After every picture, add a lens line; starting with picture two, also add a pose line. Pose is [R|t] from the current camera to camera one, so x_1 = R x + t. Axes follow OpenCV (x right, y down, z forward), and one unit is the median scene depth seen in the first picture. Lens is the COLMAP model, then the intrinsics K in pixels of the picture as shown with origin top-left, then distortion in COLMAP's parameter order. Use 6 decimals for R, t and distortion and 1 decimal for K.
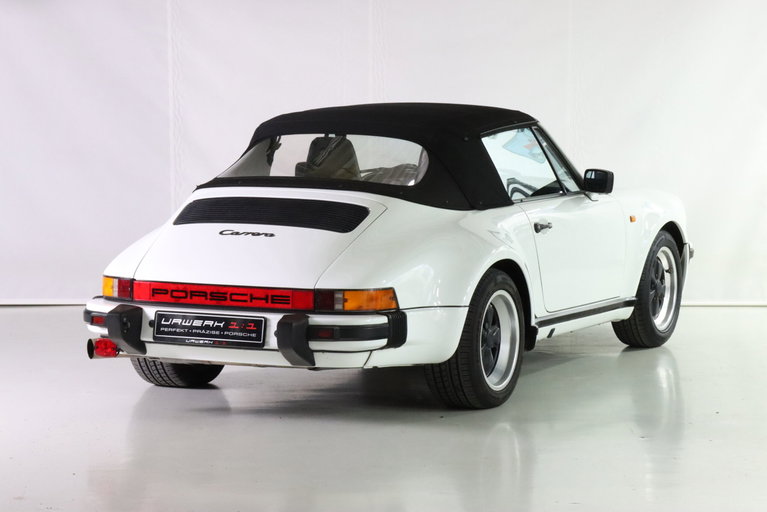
lens RADIAL K [[2368.0, 0, 382.8], [0, 2368.0, 256.1], [0, 0, 1]] dist [0.368233, 0.000000]
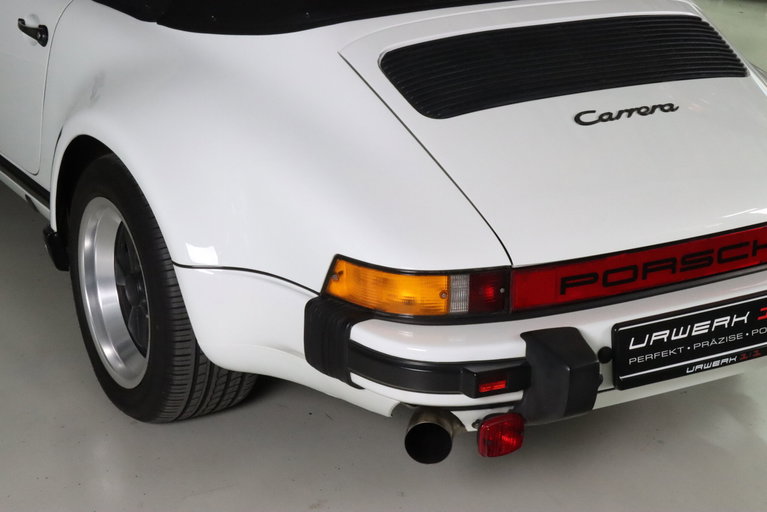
lens RADIAL K [[1533.4, 0, 386.2], [0, 1533.4, 260.3], [0, 0, 1]] dist [0.129093, 0.000000]
pose [[0.541792, -0.283283, 0.791336, -0.350660], [0.051001, 0.950837, 0.305463, -0.081623], [-0.838964, -0.125138, 0.529604, 0.889276]]
